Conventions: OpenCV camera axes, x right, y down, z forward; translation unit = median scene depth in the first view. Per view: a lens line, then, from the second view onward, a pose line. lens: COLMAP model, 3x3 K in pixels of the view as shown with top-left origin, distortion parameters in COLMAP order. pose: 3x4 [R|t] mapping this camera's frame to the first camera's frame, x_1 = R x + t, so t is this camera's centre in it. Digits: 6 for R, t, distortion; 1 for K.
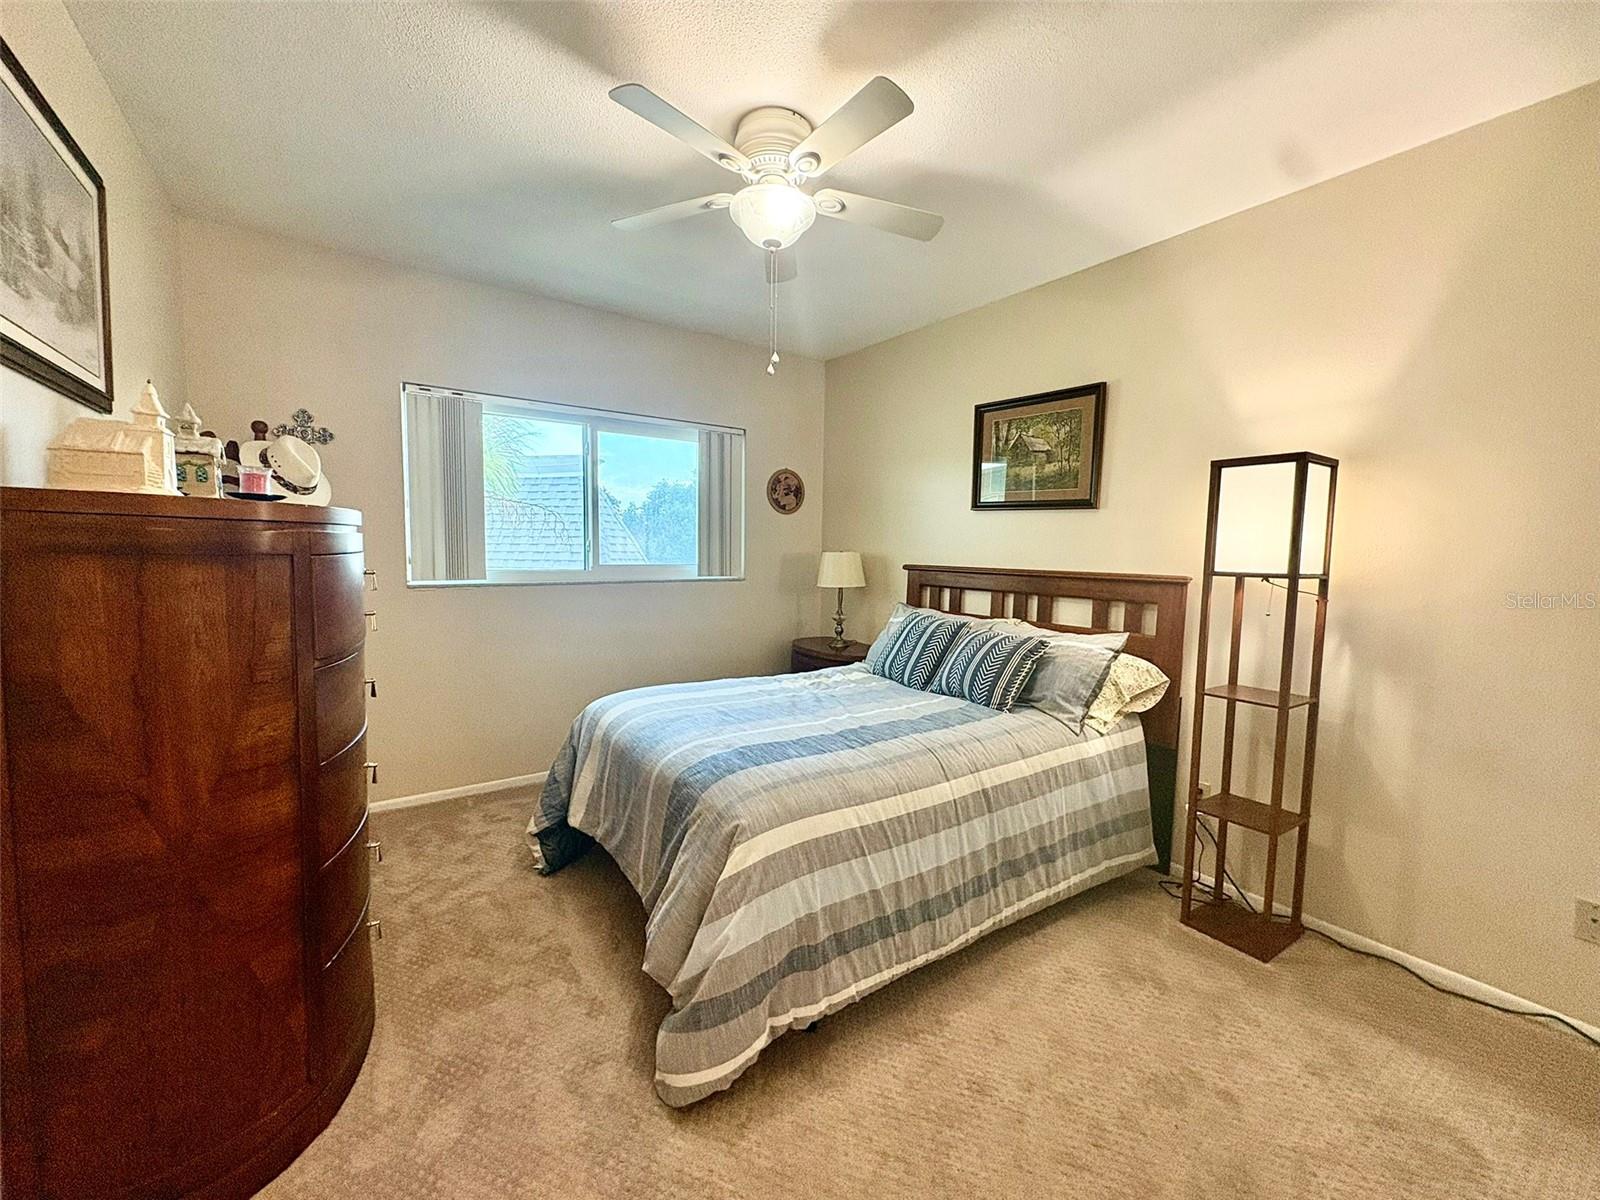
lens RADIAL K [[638.0, 0, 799.8], [0, 638.0, 597.5], [0, 0, 1]] dist [-0.000231, 0.000784]
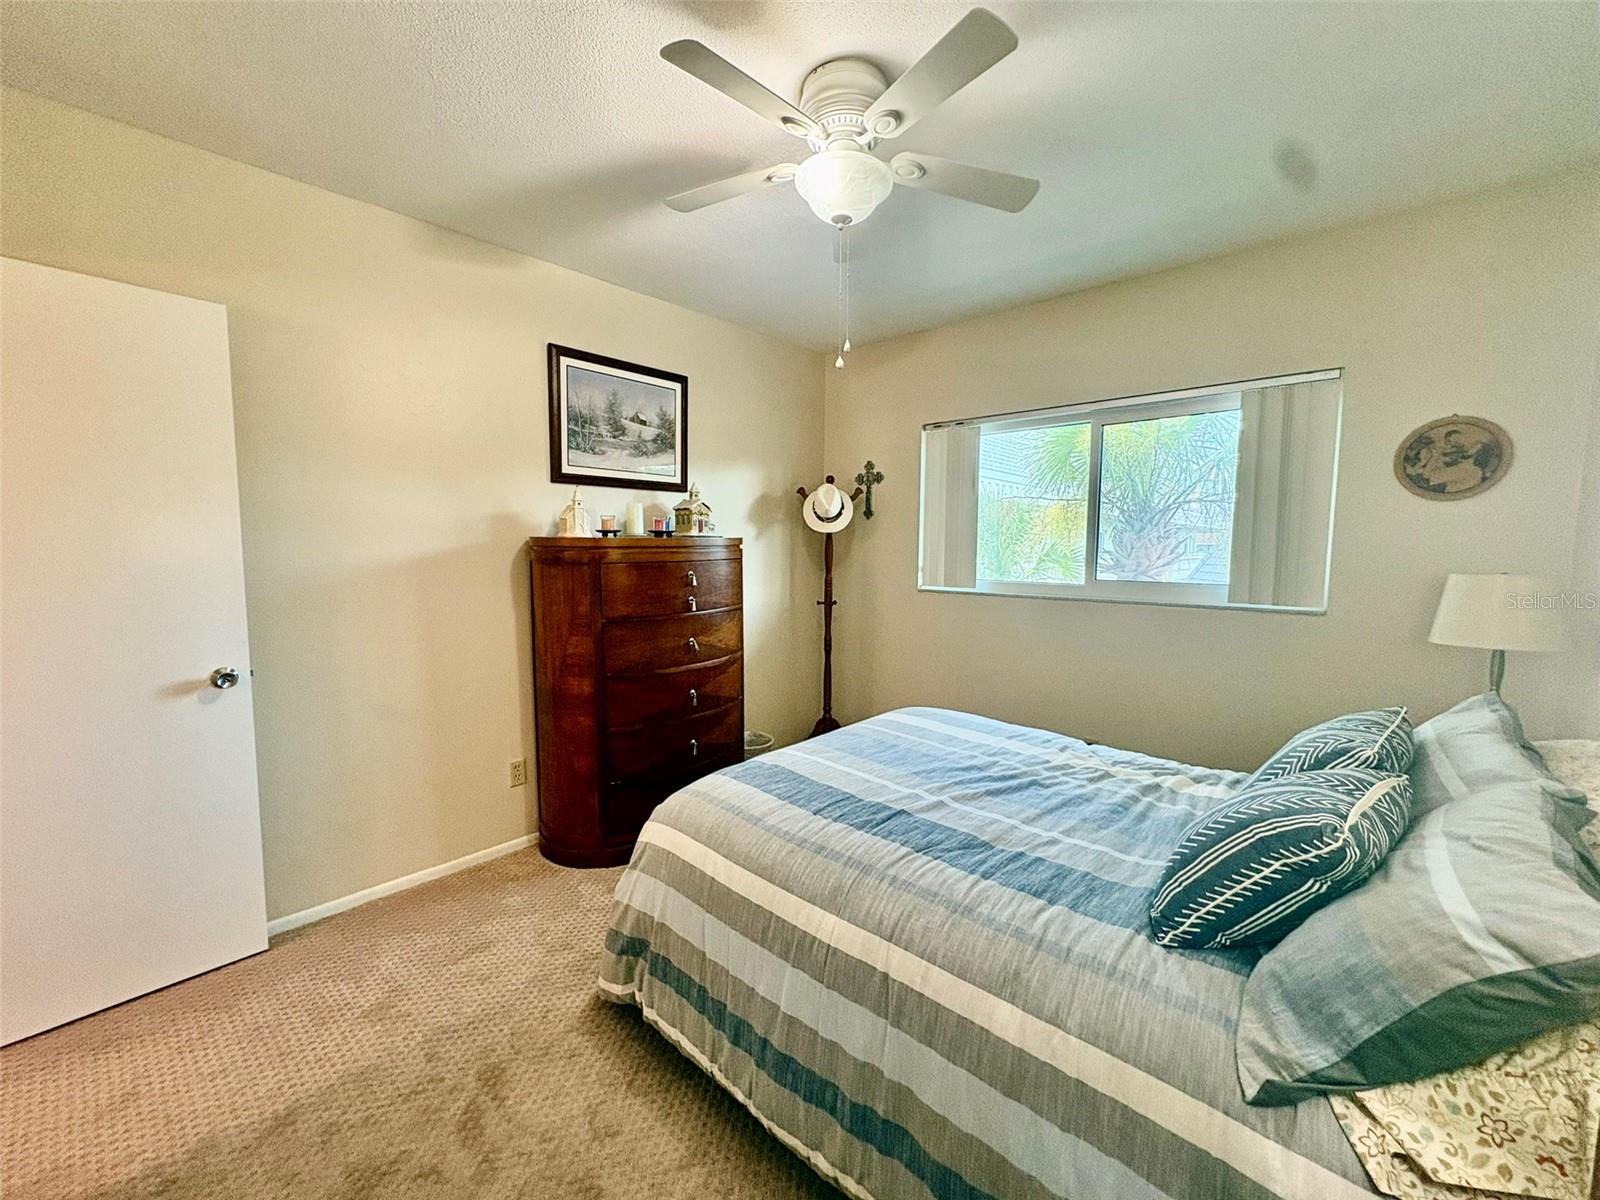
lens RADIAL K [[638.0, 0, 801.5], [0, 638.0, 596.9], [0, 0, 1]] dist [-0.000231, 0.000784]
pose [[0.224711, 0.065734, -0.972206, 0.503752], [-0.079495, 0.995633, 0.048944, -0.043794], [0.971177, 0.066287, 0.228955, 0.467457]]
